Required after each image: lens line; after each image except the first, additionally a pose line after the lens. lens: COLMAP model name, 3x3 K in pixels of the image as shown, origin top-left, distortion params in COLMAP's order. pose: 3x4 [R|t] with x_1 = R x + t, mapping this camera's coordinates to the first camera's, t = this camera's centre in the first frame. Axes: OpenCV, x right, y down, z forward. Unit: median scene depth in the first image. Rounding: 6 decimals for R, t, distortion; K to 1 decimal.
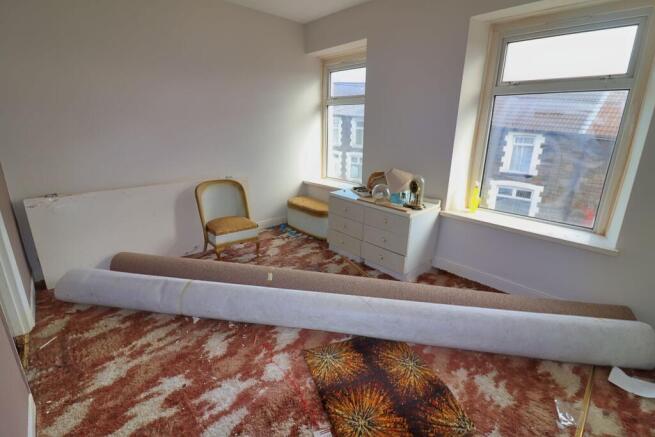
lens RADIAL K [[305.4, 0, 330.0], [0, 305.4, 220.8], [0, 0, 1]] dist [-0.011836, -0.001757]
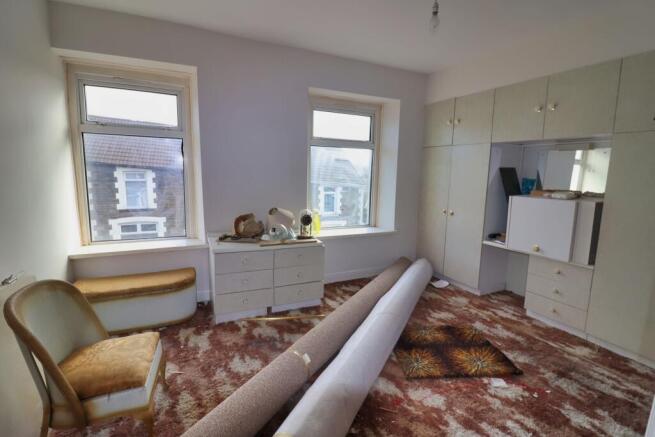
lens RADIAL K [[305.4, 0, 332.9], [0, 305.4, 214.0], [0, 0, 1]] dist [-0.011836, -0.001757]
pose [[0.290234, -0.141968, 0.946367, -0.649355], [0.263544, 0.962550, 0.063571, -0.152601], [-0.919951, 0.230959, 0.316779, 0.464686]]
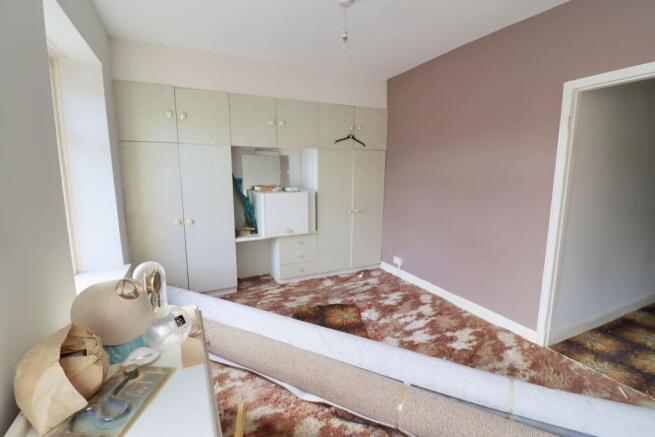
lens RADIAL K [[305.4, 0, 329.0], [0, 305.4, 215.1], [0, 0, 1]] dist [-0.011836, -0.001757]
pose [[-0.954137, -0.056221, 0.294042, -0.160719], [0.075678, 0.905009, 0.418608, -0.368674], [-0.289645, 0.421662, -0.859248, 1.139673]]
